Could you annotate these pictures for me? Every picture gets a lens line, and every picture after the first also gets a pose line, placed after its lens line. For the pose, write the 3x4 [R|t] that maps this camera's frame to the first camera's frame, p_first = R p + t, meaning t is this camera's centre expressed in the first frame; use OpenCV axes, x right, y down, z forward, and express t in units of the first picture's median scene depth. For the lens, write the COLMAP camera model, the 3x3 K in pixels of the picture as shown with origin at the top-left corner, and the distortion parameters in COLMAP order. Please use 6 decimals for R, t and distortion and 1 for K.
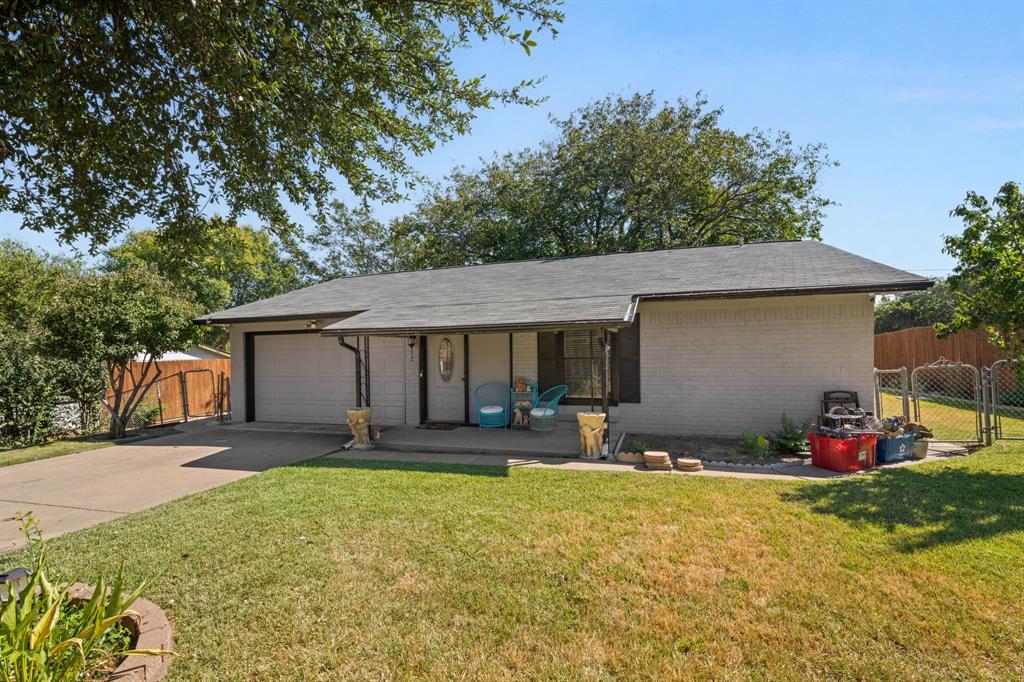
lens RADIAL K [[444.5, 0, 513.7], [0, 444.5, 358.3], [0, 0, 1]] dist [0.000994, 0.000196]
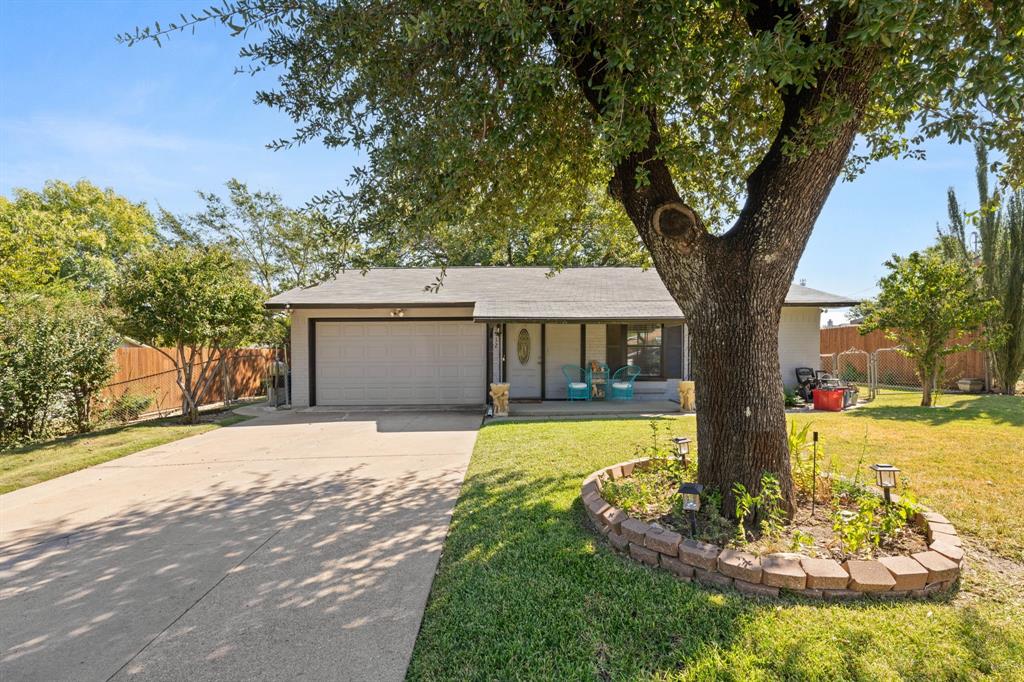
lens RADIAL K [[435.9, 0, 511.7], [0, 435.9, 360.3], [0, 0, 1]] dist [0.000426, -0.000428]
pose [[0.947581, 0.006783, 0.319442, -0.675320], [-0.006731, 0.999977, -0.001266, 0.050571], [-0.319444, -0.000951, 0.947605, -0.129128]]
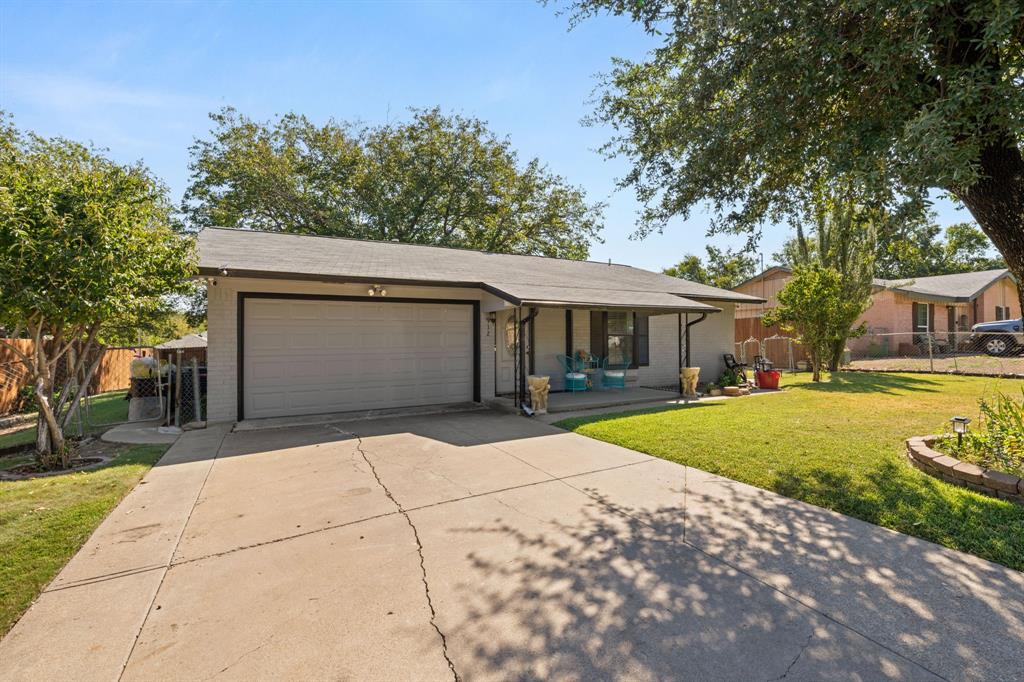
lens RADIAL K [[438.9, 0, 512.0], [0, 438.9, 341.0], [0, 0, 1]] dist [0.002239, -0.000439]
pose [[0.708748, 0.014071, 0.705321, -1.096152], [0.006591, 0.999625, -0.026566, 0.055353], [-0.705431, 0.023477, 0.708390, 0.292923]]
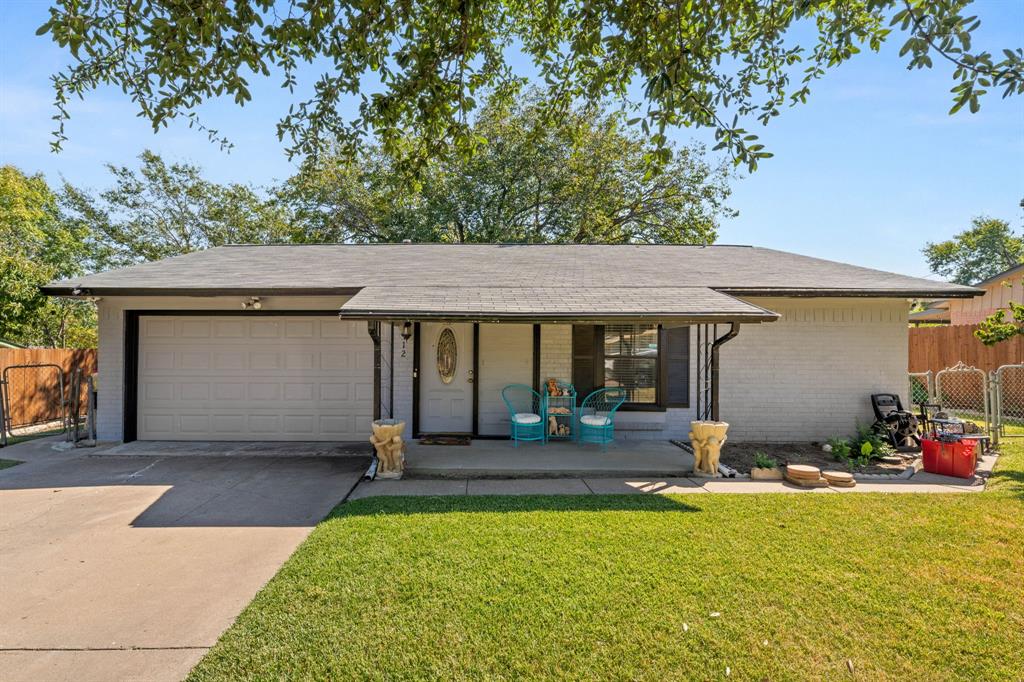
lens RADIAL K [[465.8, 0, 465.6], [0, 465.8, 348.1], [0, 0, 1]] dist [0.000357, 0.000051]
pose [[0.957403, 0.022721, 0.287859, -0.433919], [-0.017614, 0.999638, -0.020321, 0.006936], [-0.288217, 0.014385, 0.957457, 0.232172]]
